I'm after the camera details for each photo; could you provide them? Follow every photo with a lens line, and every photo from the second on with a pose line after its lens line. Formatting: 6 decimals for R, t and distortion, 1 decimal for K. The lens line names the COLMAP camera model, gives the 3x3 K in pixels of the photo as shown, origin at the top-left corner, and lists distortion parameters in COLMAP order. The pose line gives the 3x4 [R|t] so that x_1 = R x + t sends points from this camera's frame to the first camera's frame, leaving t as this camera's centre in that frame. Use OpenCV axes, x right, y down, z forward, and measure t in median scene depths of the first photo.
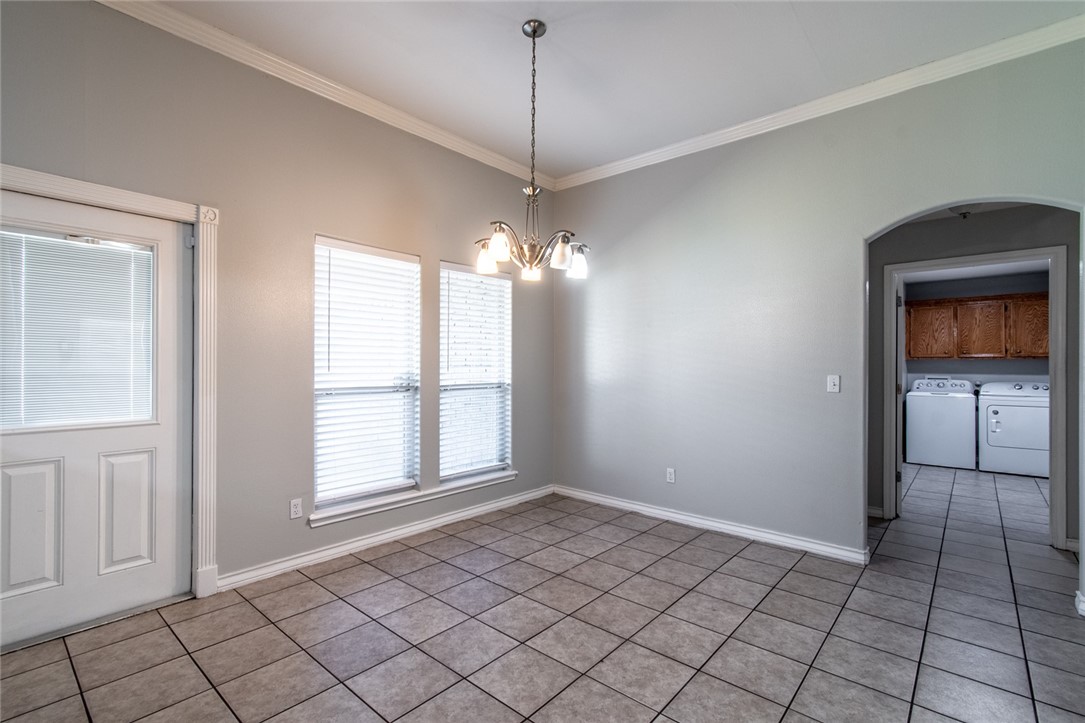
lens RADIAL K [[497.5, 0, 541.4], [0, 497.5, 363.7], [0, 0, 1]] dist [0.002170, 0.000909]
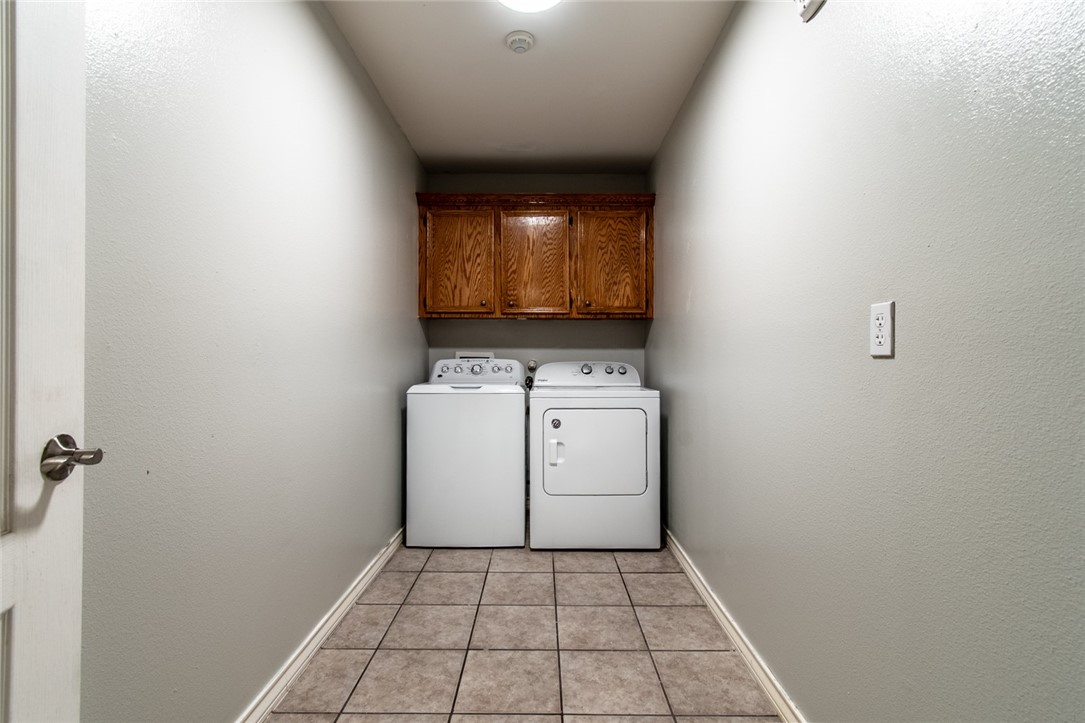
lens RADIAL K [[497.5, 0, 541.9], [0, 497.5, 362.0], [0, 0, 1]] dist [0.002170, 0.000909]
pose [[0.752702, -0.001362, 0.658360, 0.539522], [-0.004392, 0.999965, 0.007090, 0.032890], [-0.658347, -0.008228, 0.752670, 0.598496]]
